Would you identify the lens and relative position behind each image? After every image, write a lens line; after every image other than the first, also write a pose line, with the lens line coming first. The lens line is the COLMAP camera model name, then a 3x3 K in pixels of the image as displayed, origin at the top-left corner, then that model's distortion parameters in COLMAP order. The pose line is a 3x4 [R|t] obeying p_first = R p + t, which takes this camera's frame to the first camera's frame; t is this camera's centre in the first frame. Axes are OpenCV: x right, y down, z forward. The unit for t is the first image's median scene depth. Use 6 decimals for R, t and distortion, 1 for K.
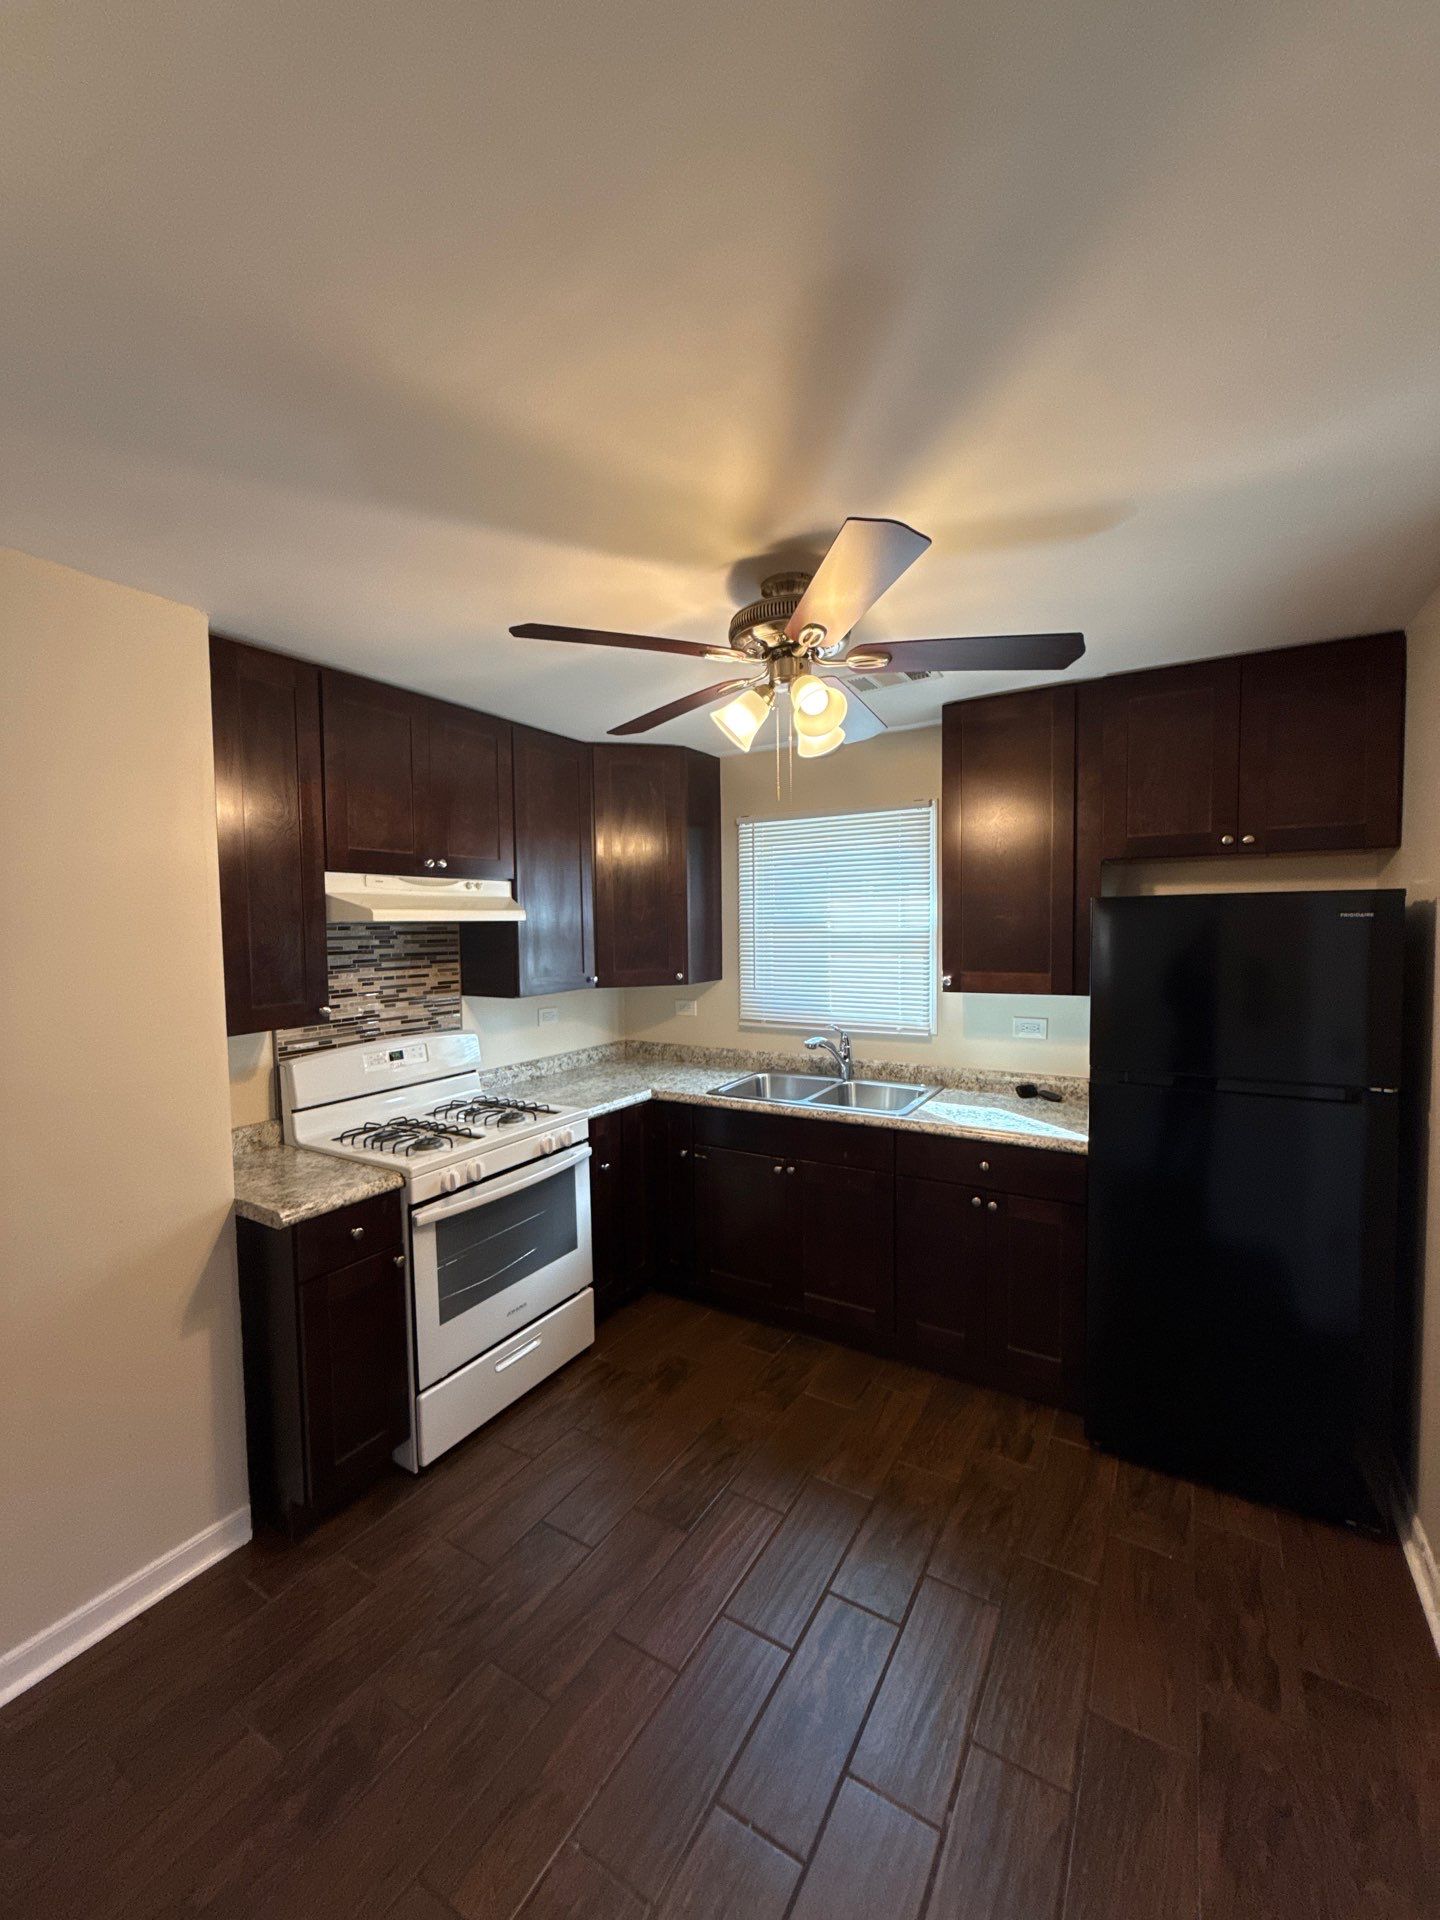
lens RADIAL K [[765.5, 0, 720.0], [0, 765.5, 960.0], [0, 0, 1]] dist [0.002309, 0.000041]
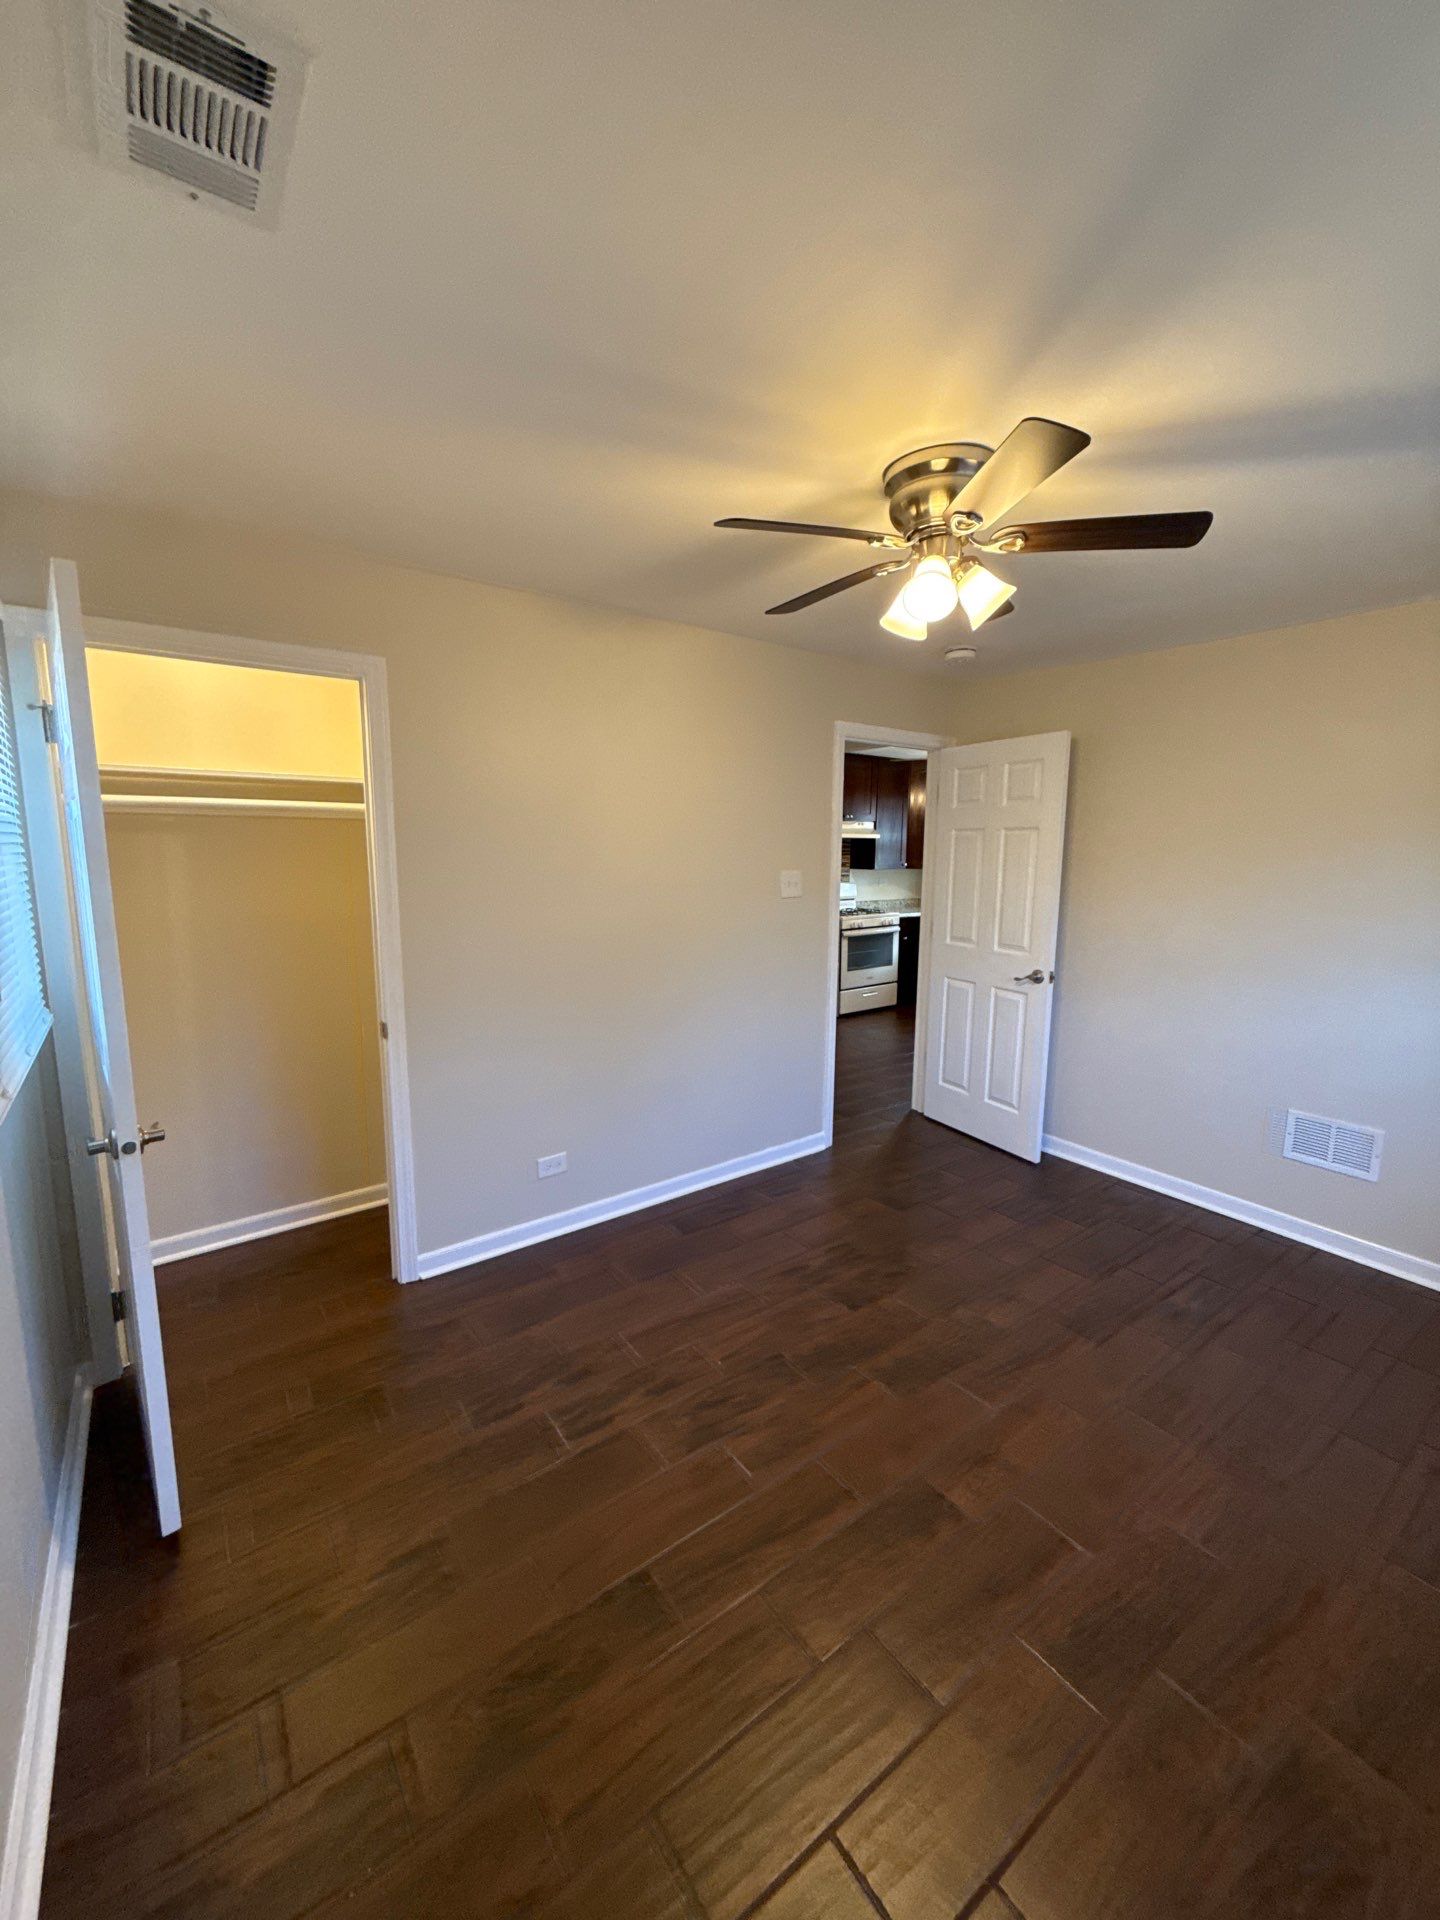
lens RADIAL K [[765.5, 0, 720.0], [0, 765.5, 960.0], [0, 0, 1]] dist [0.002309, 0.000041]
pose [[0.923378, 0.078696, -0.375739, 0.233162], [-0.039659, 0.993081, 0.110531, 0.086276], [0.381837, -0.087161, 0.920110, -1.512060]]
